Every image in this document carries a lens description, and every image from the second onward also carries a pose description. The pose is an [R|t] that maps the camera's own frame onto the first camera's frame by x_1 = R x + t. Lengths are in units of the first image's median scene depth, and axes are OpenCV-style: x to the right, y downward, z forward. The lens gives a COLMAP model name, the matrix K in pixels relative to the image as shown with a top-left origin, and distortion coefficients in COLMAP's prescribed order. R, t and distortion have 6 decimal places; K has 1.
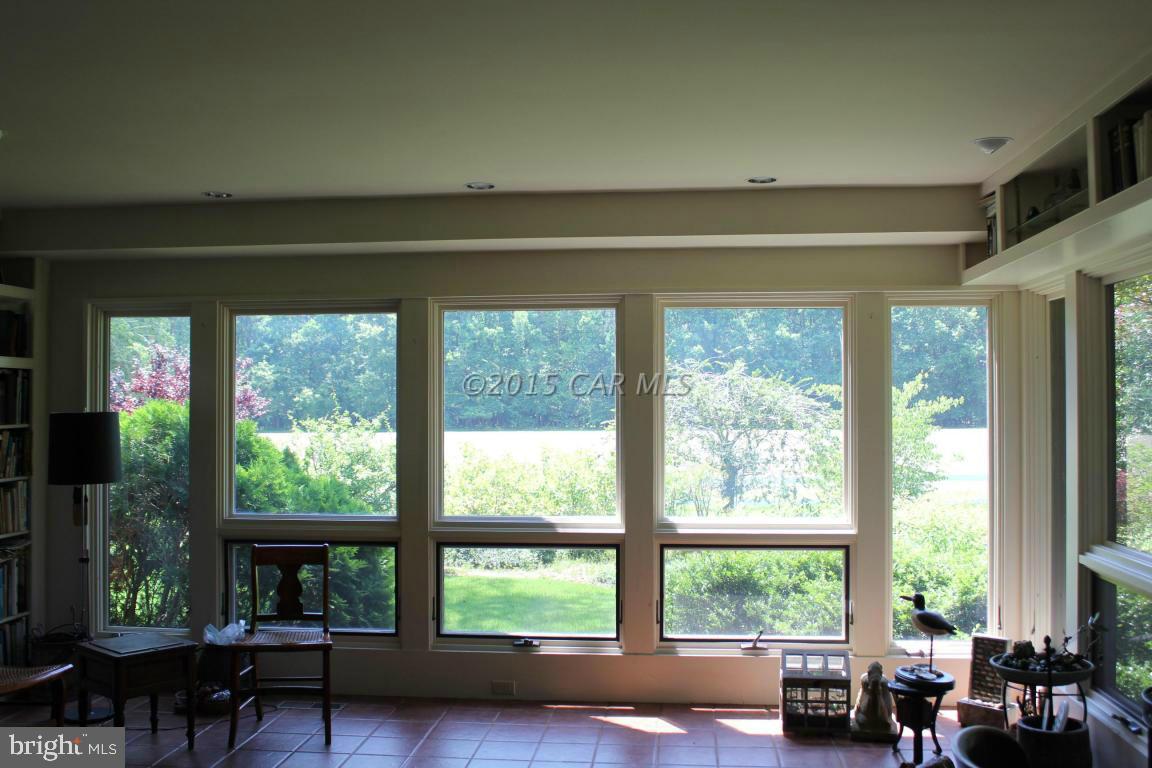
lens RADIAL K [[1152.0, 0, 576.0], [0, 1152.0, 384.0], [0, 0, 1]] dist [-0.008710, -0.002003]
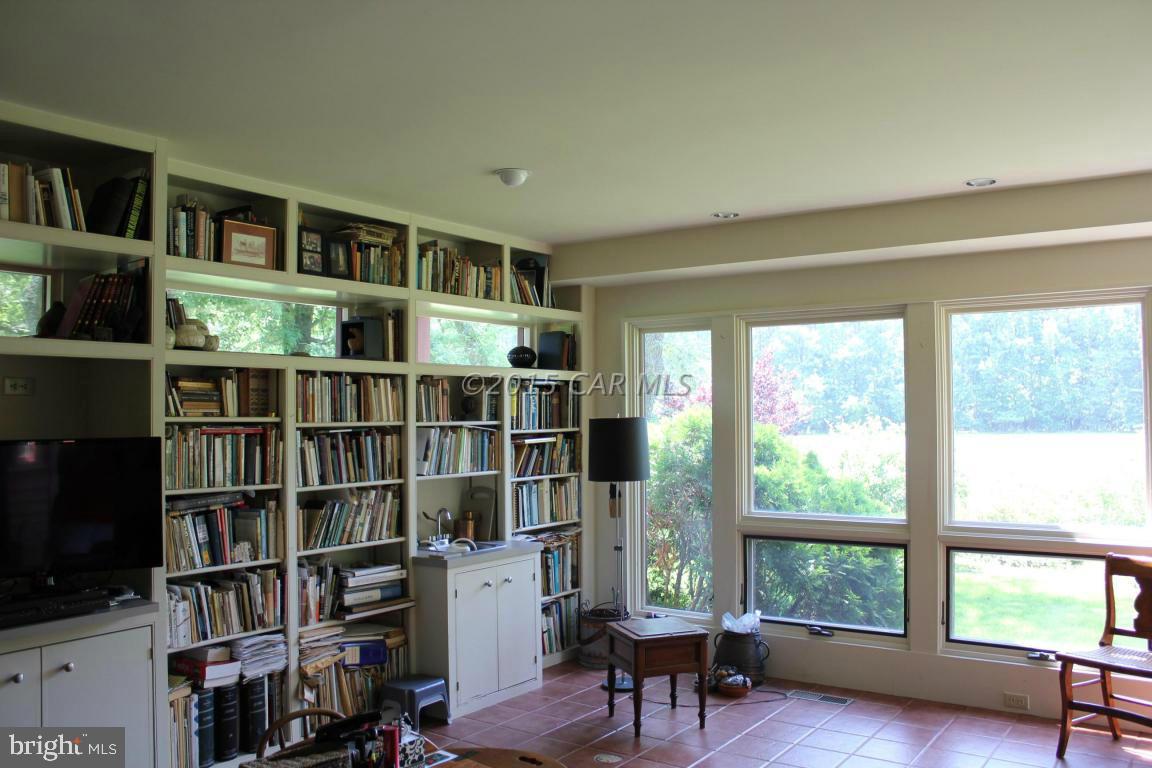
lens RADIAL K [[987.2, 0, 576.0], [0, 987.2, 384.0], [0, 0, 1]] dist [-0.146193, 0.128740]
pose [[0.872737, -0.018796, -0.487828, 0.009421], [0.013915, 0.999810, -0.013629, 0.003614], [0.487992, 0.005107, 0.872833, 0.114640]]
